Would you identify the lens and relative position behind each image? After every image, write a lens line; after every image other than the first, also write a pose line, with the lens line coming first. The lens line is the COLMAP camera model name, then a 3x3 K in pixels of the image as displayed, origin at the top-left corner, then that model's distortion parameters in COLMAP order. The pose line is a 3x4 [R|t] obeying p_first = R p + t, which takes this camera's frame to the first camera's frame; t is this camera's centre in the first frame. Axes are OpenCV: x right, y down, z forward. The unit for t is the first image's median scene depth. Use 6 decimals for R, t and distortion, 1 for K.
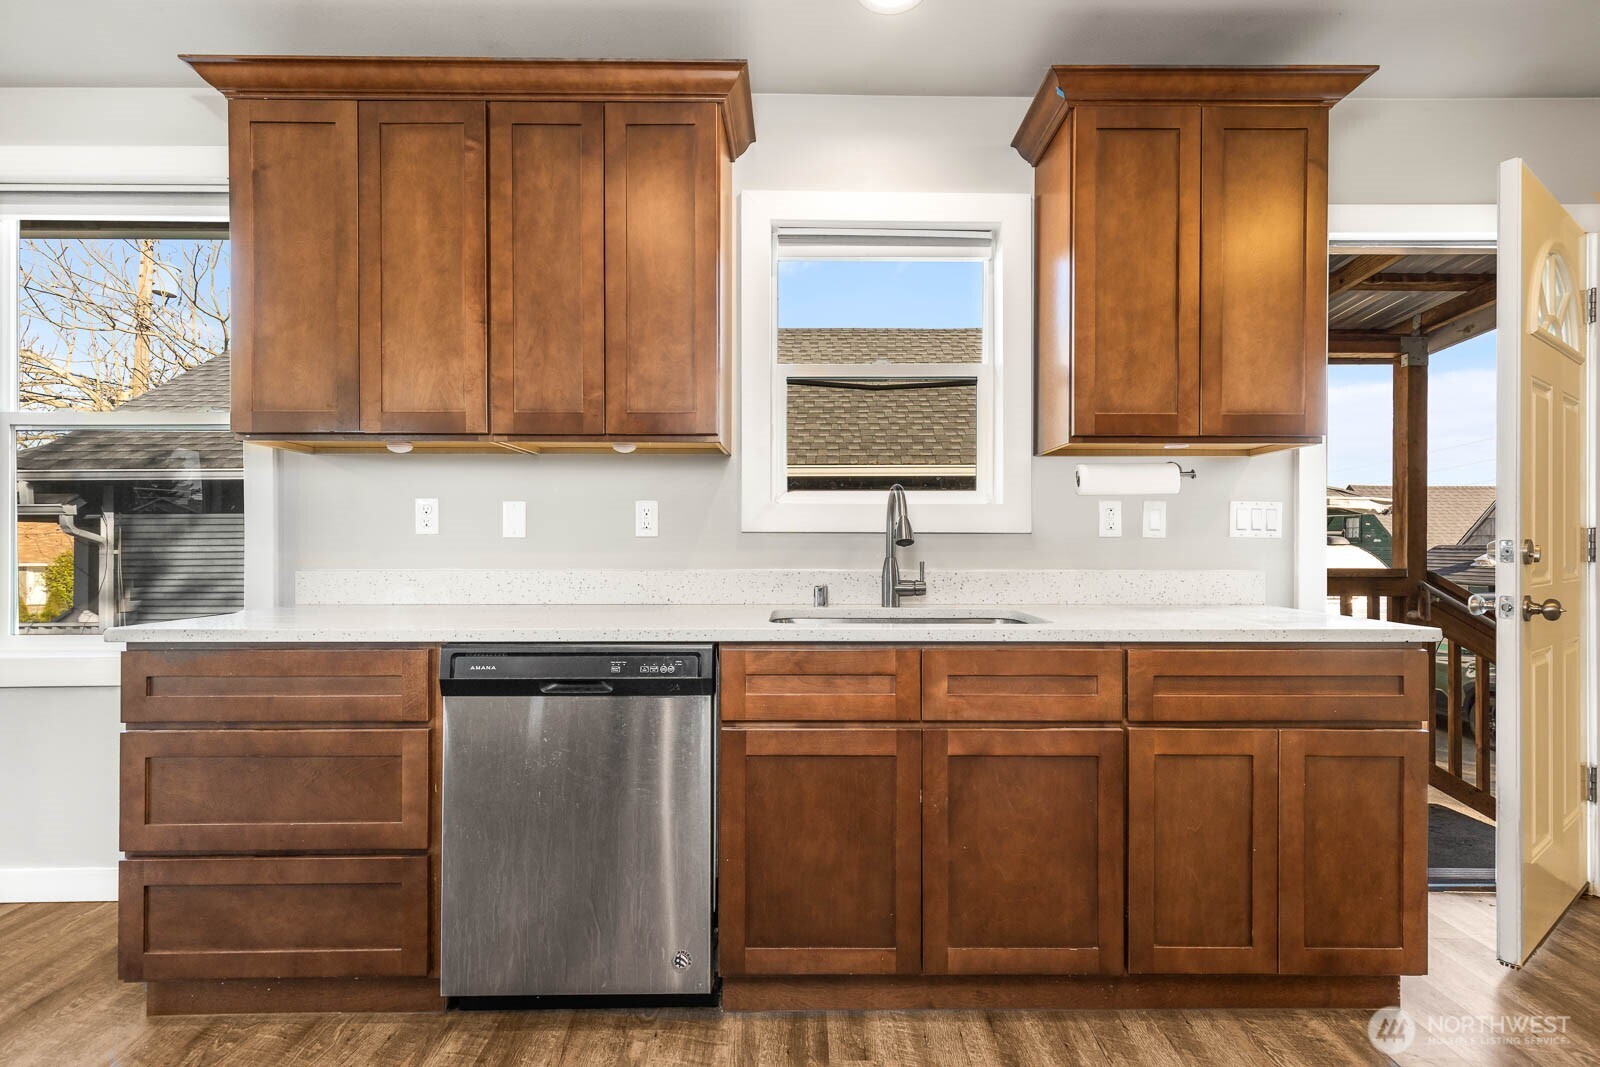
lens RADIAL K [[736.7, 0, 798.8], [0, 736.7, 538.2], [0, 0, 1]] dist [0.013760, -0.003366]
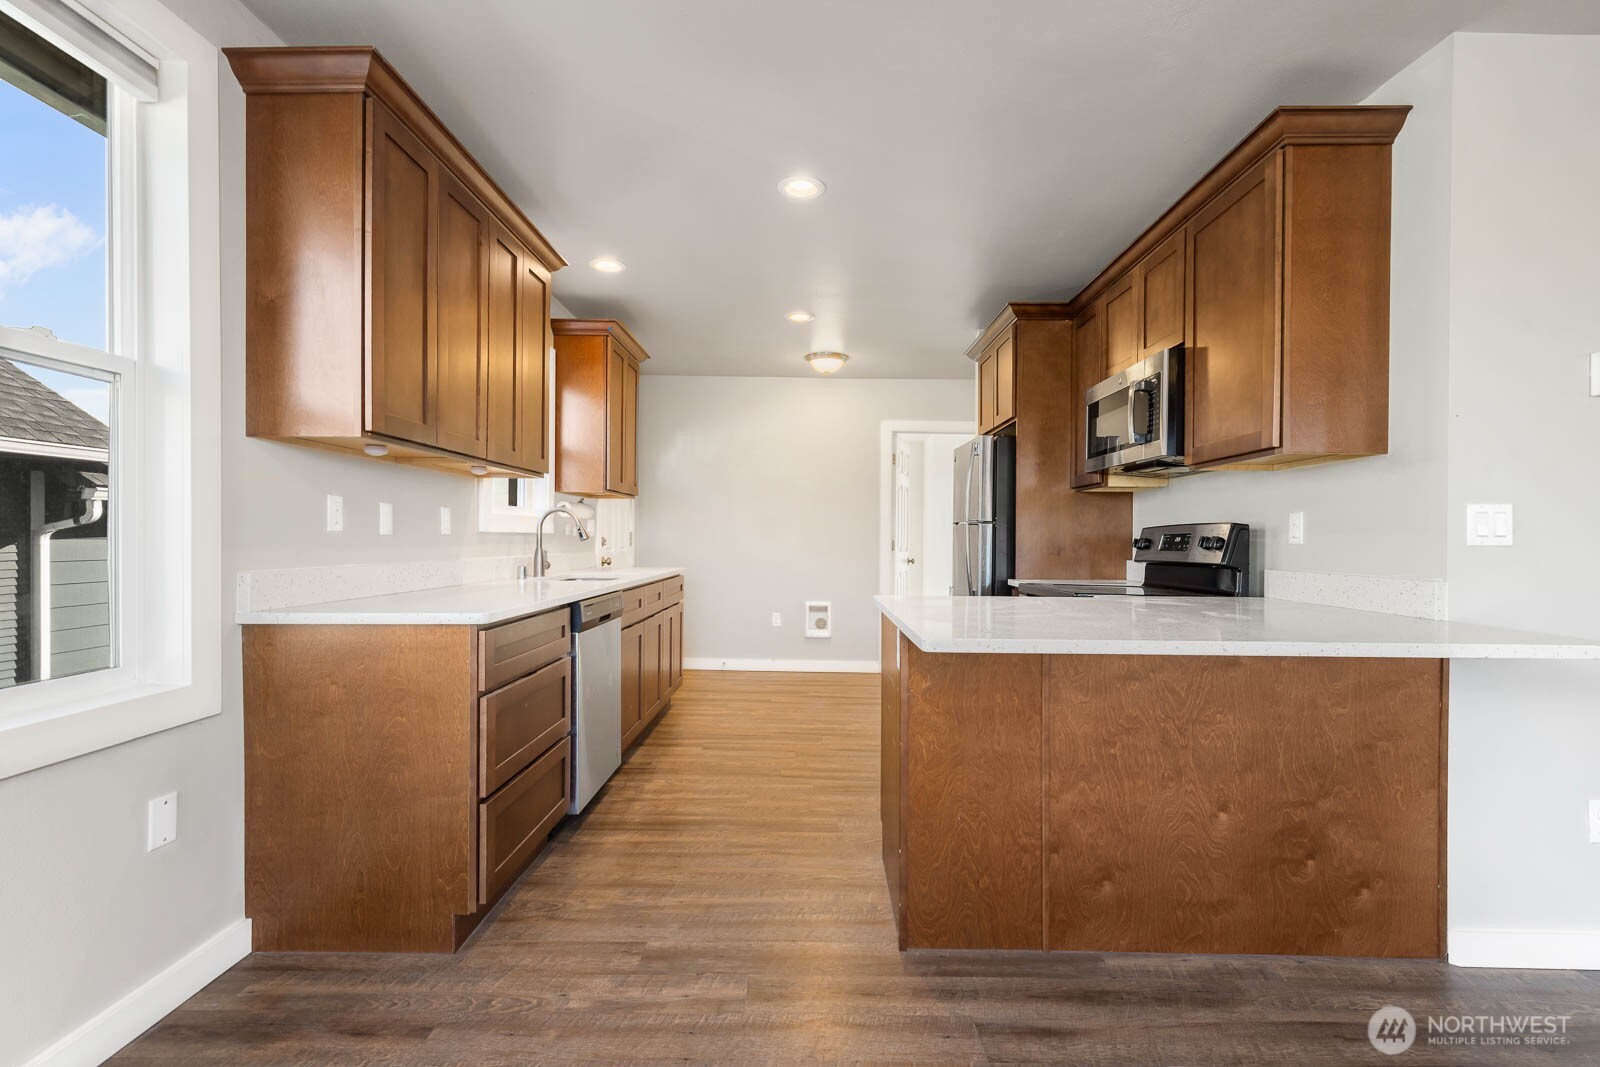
lens RADIAL K [[723.6, 0, 810.4], [0, 723.6, 538.7], [0, 0, 1]] dist [0.014070, -0.002979]
pose [[0.021518, -0.000664, 0.999768, -1.737300], [-0.010413, 0.999945, 0.000889, -0.003928], [-0.999714, -0.010429, 0.021510, 0.373589]]
